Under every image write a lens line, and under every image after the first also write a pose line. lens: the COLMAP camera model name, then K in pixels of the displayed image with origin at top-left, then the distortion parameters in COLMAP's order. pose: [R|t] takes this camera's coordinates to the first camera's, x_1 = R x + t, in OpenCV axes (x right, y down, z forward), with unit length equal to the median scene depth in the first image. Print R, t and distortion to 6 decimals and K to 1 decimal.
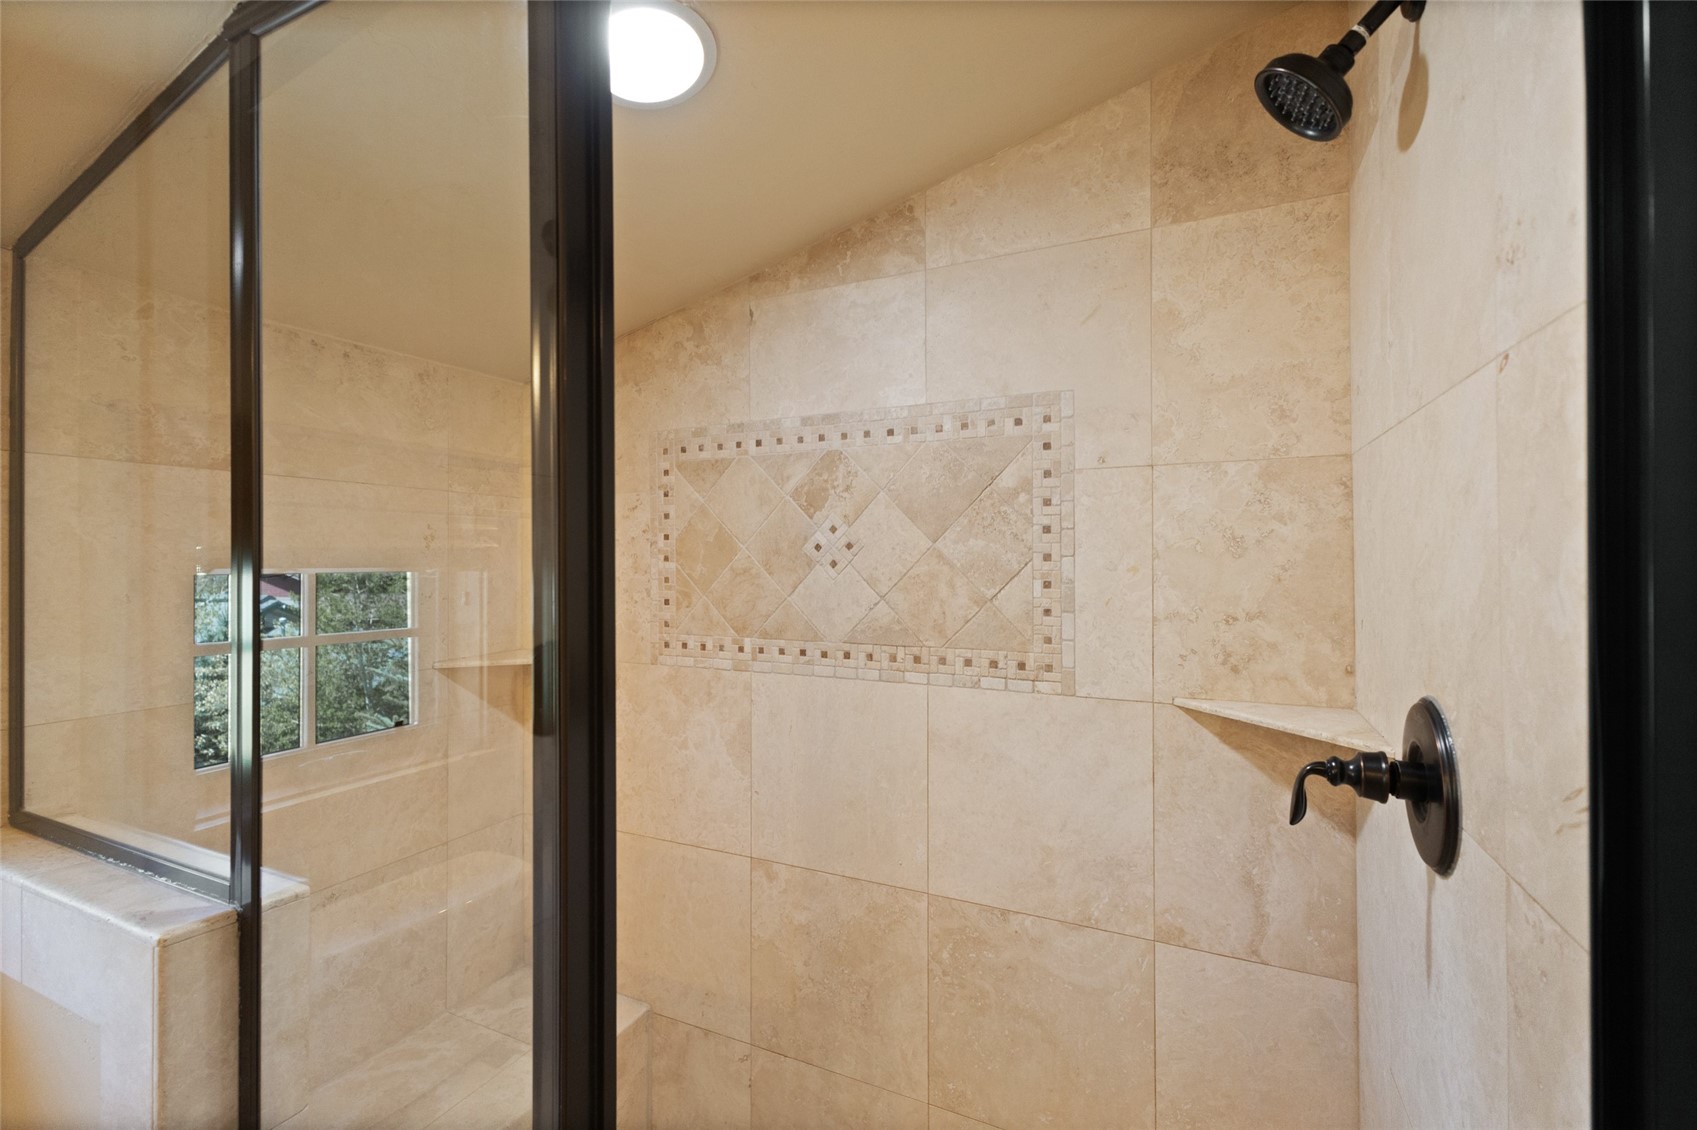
lens RADIAL K [[739.7, 0, 842.4], [0, 739.7, 556.3], [0, 0, 1]] dist [0.013196, -0.001294]
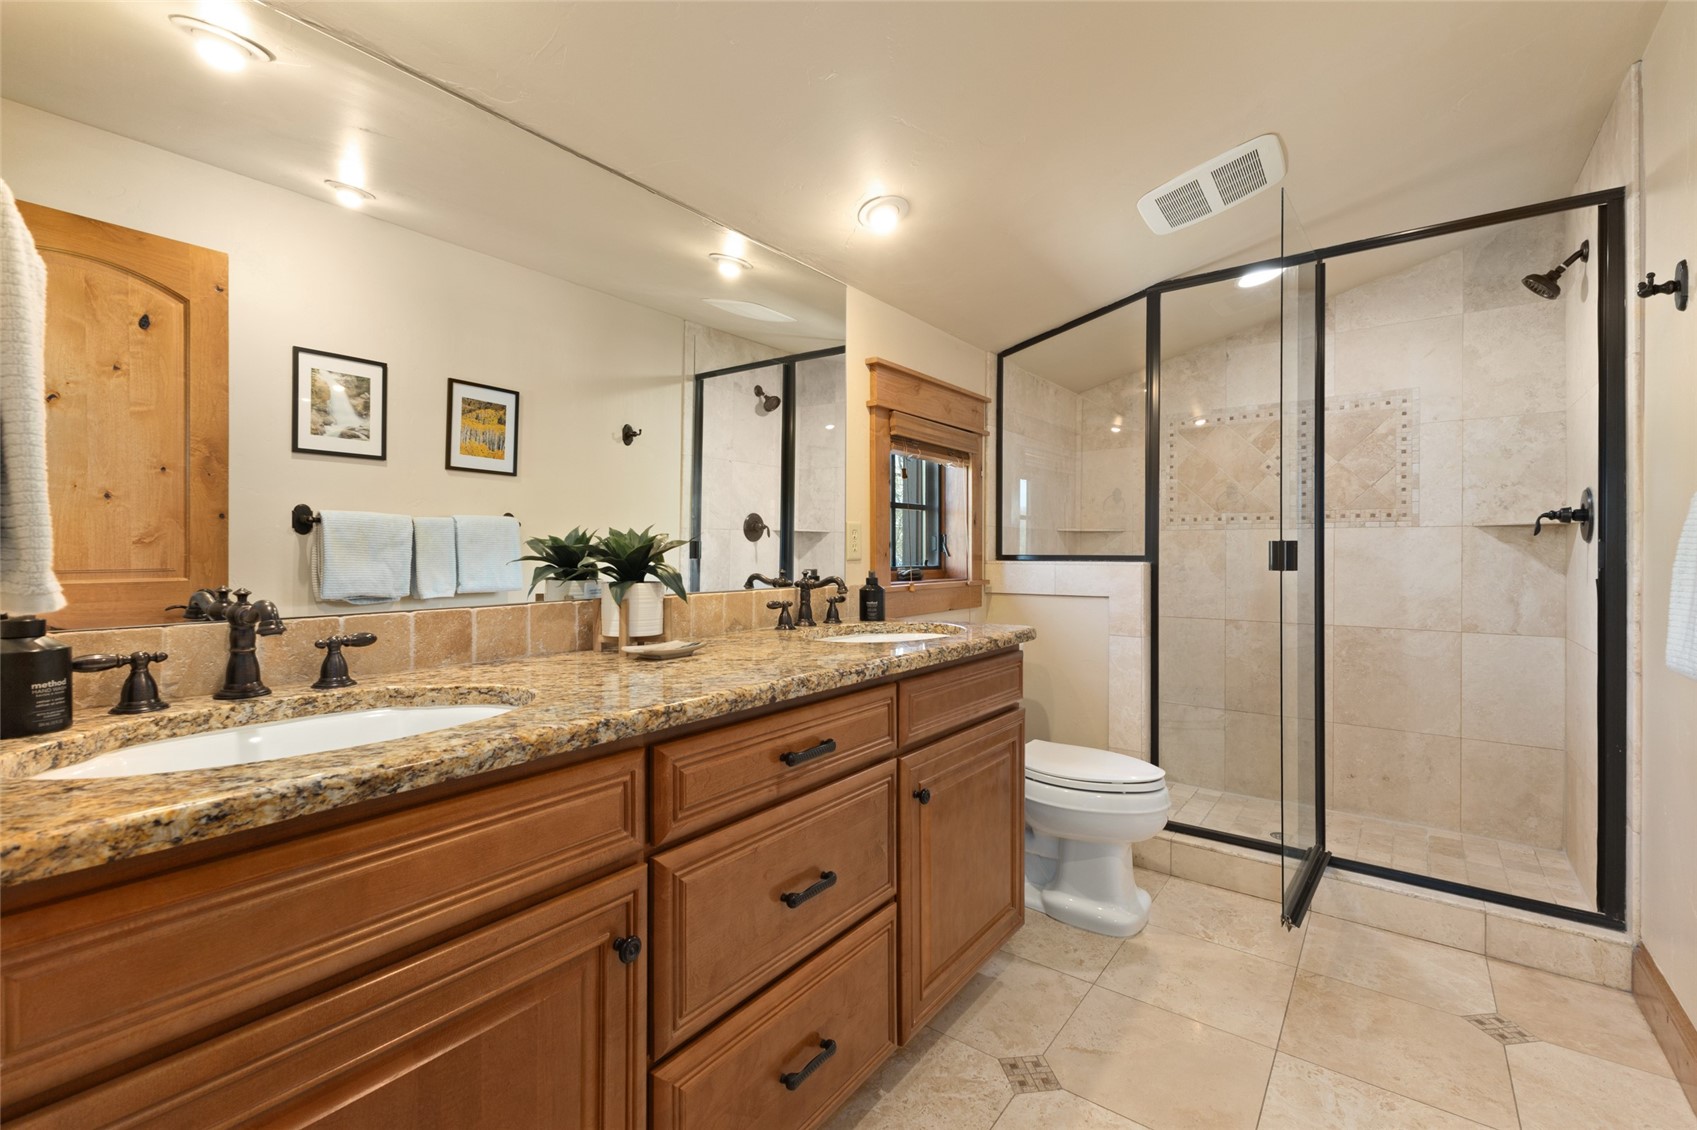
lens RADIAL K [[739.7, 0, 850.0], [0, 739.7, 554.8], [0, 0, 1]] dist [0.013196, -0.001294]
pose [[0.979857, 0.010208, -0.199438, -0.880666], [-0.011188, 0.999930, -0.003788, 0.293937], [0.199385, 0.005943, 0.979903, -1.471464]]
